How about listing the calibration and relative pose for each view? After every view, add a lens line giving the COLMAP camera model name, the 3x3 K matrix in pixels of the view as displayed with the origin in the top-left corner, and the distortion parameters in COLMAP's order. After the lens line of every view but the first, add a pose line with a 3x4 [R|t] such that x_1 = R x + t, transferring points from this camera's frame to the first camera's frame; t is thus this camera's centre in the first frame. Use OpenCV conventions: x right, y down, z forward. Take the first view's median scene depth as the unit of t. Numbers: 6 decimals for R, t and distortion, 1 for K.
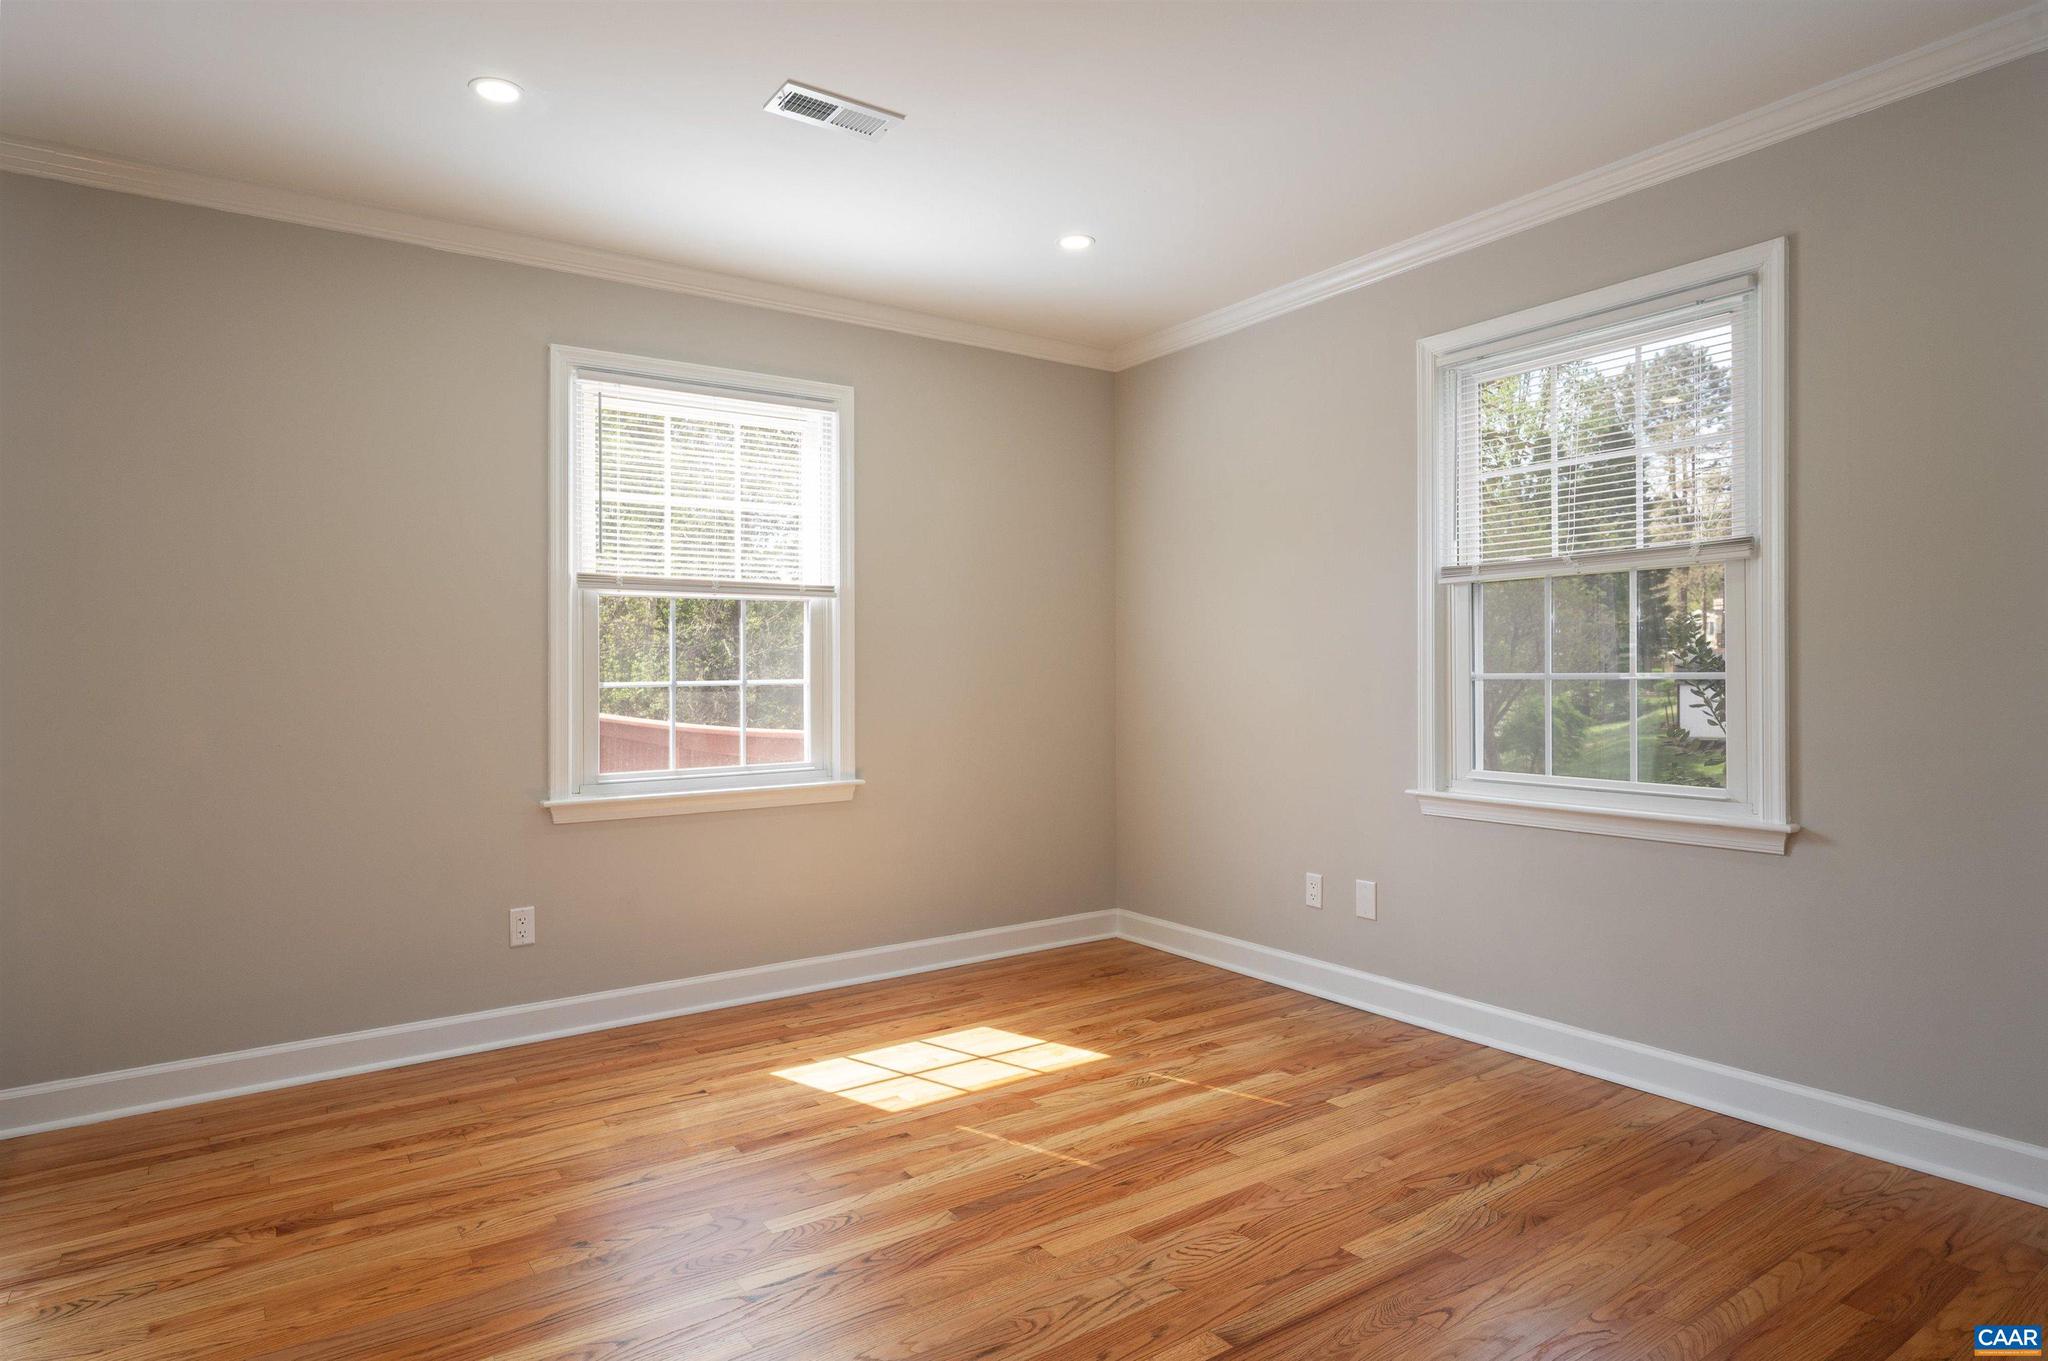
lens RADIAL K [[1132.6, 0, 1025.1], [0, 1132.6, 657.0], [0, 0, 1]] dist [-0.000117, 0.000082]
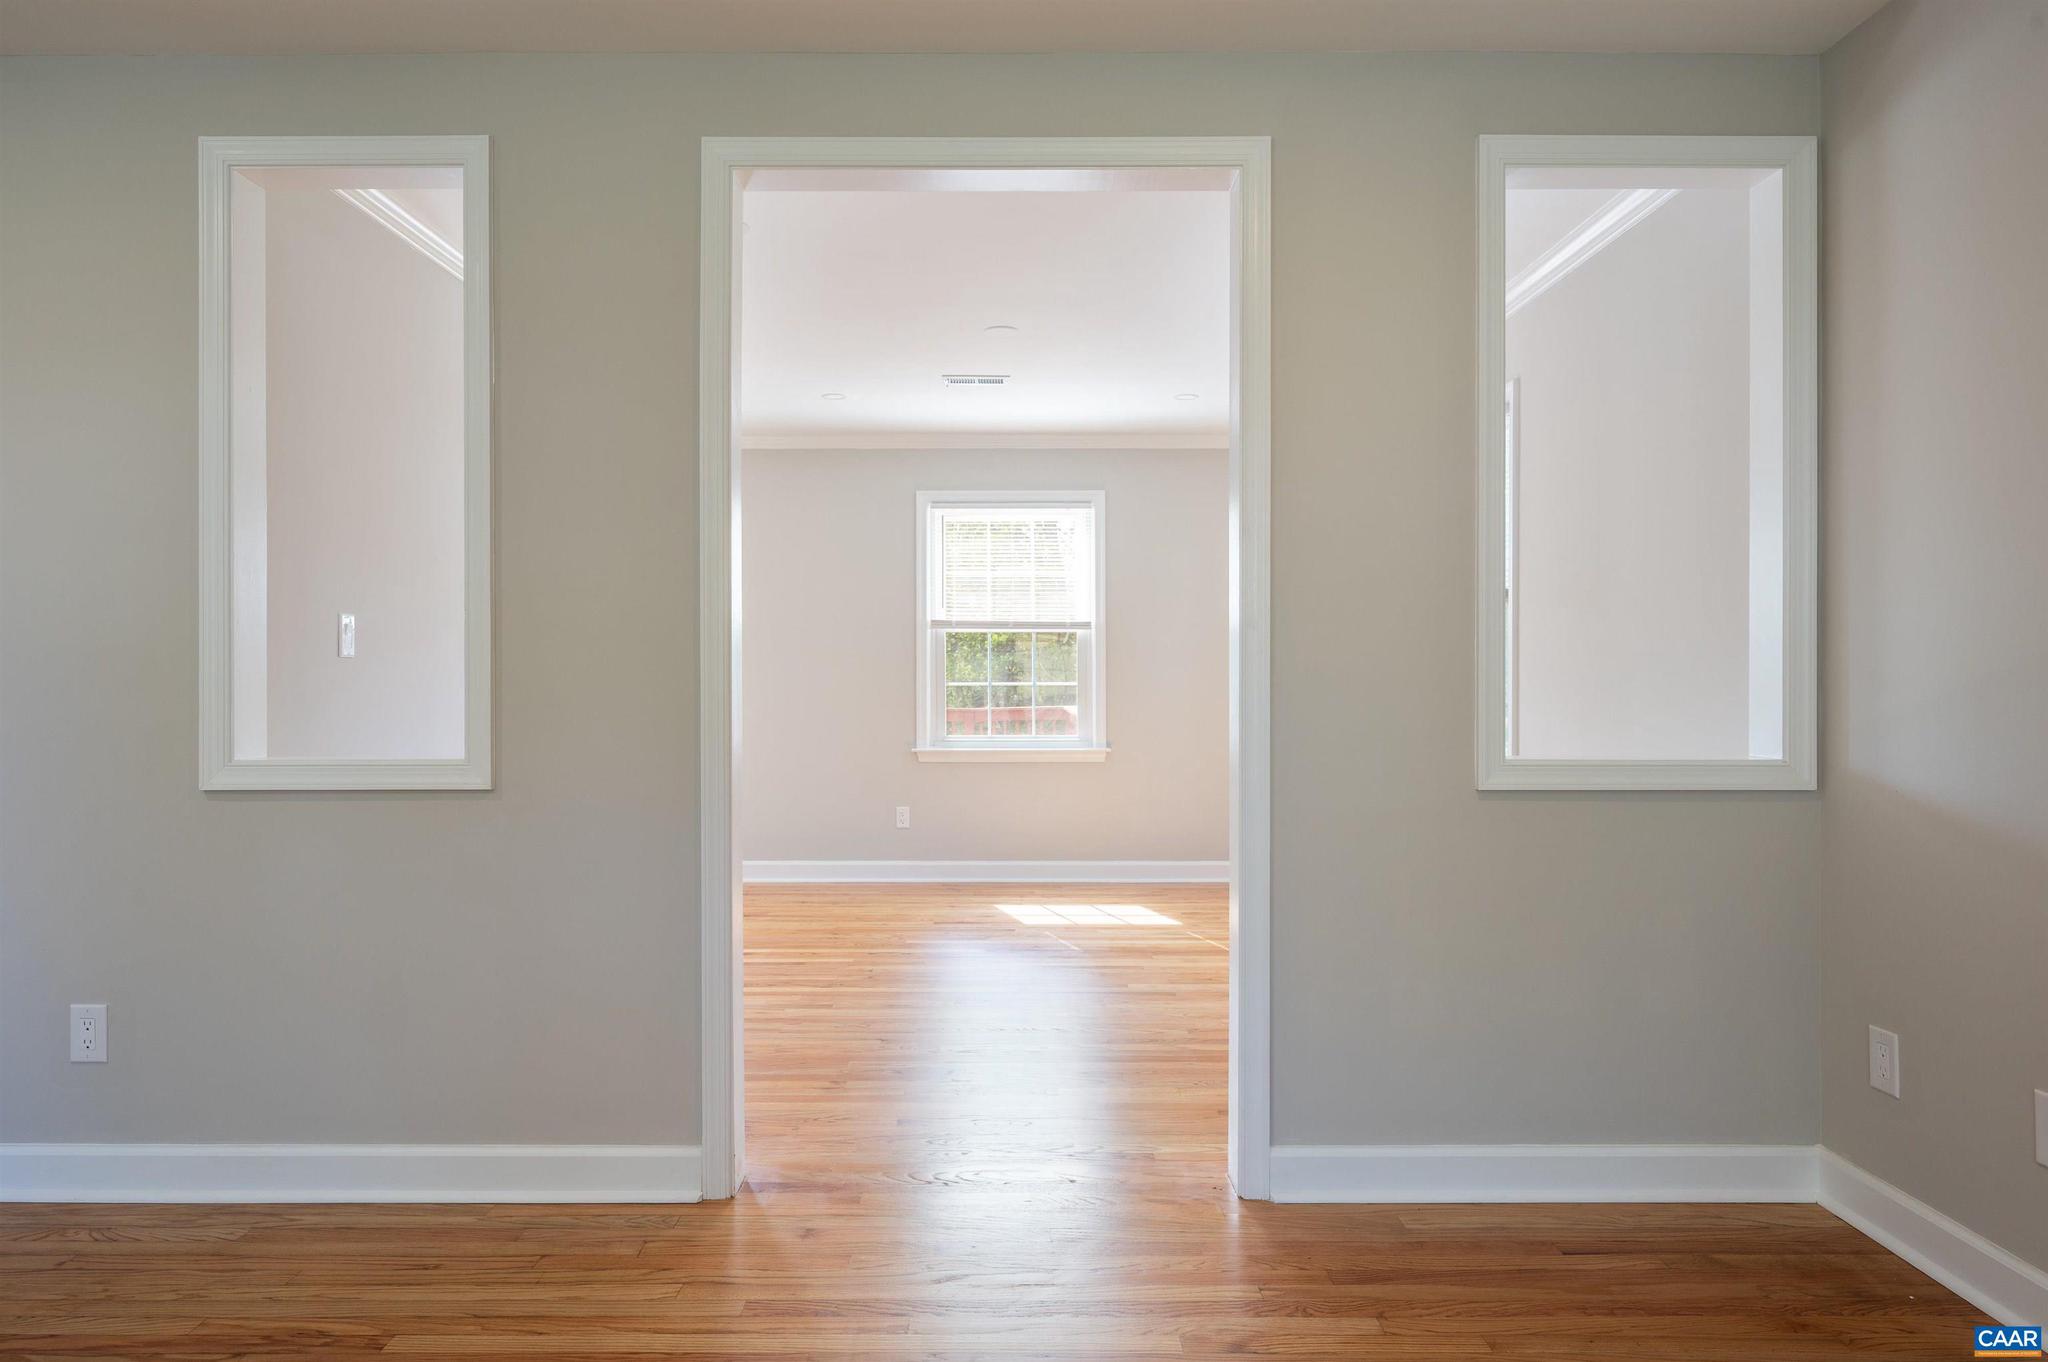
lens RADIAL K [[1233.5, 0, 1017.8], [0, 1233.5, 665.7], [0, 0, 1]] dist [-0.001250, -0.000573]
pose [[0.820730, 0.003638, -0.571305, 0.784823], [-0.000579, 0.999985, 0.005536, -0.013548], [0.571317, -0.004213, 0.820719, -0.477743]]
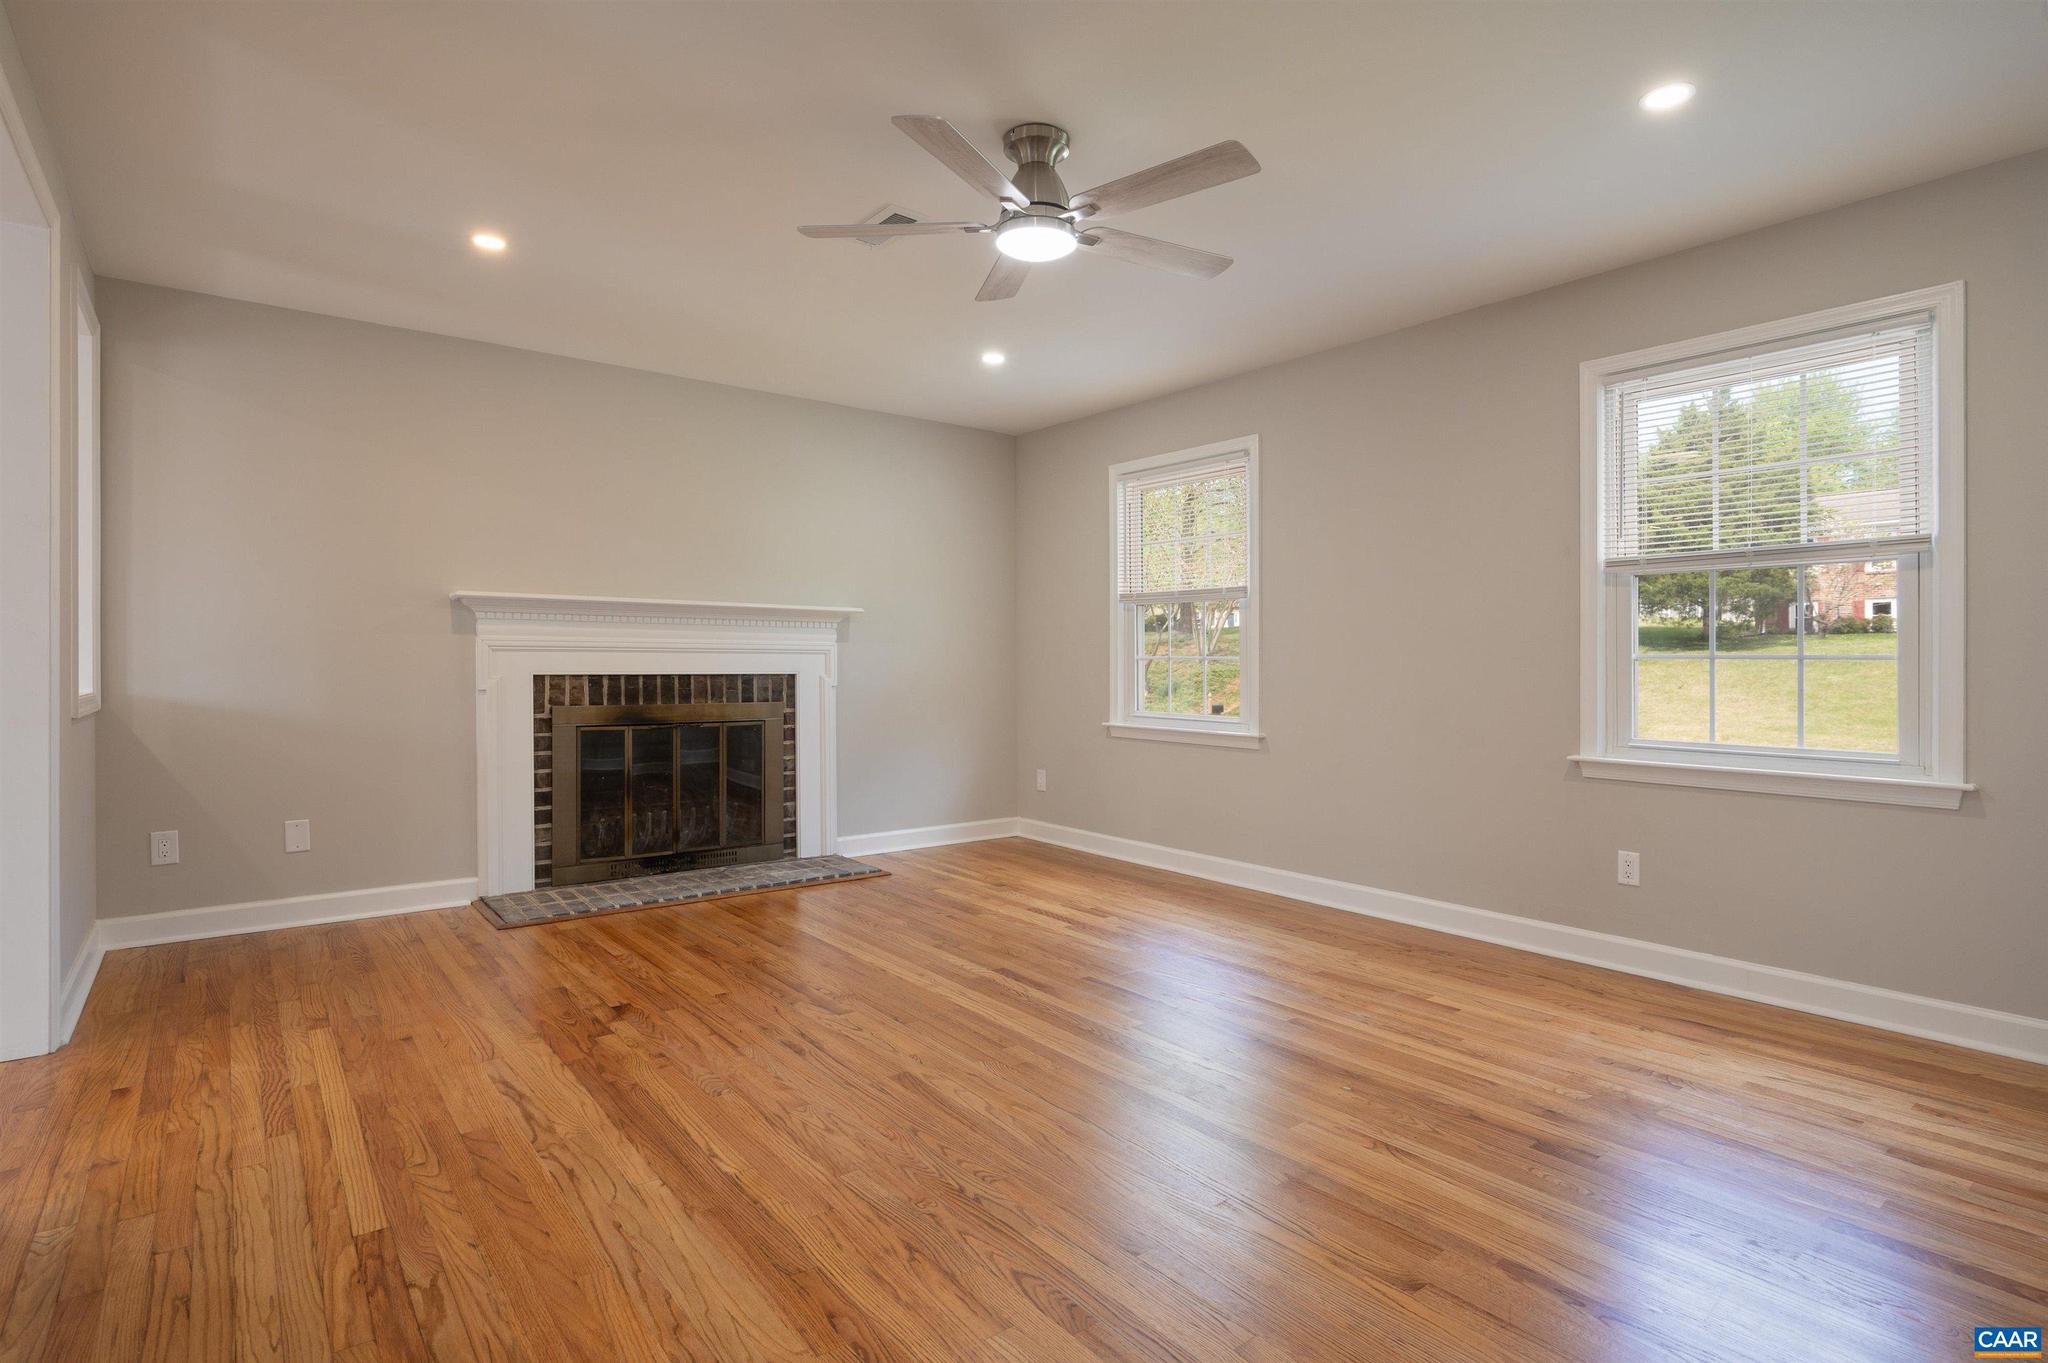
lens RADIAL K [[1031.5, 0, 1026.9], [0, 1031.5, 670.8], [0, 0, 1]] dist [-0.000009, -0.000119]
pose [[-0.049896, 0.001987, 0.998752, -0.324157], [-0.019041, 0.999814, -0.002940, 0.010654], [-0.998573, -0.019164, -0.049849, -0.482012]]
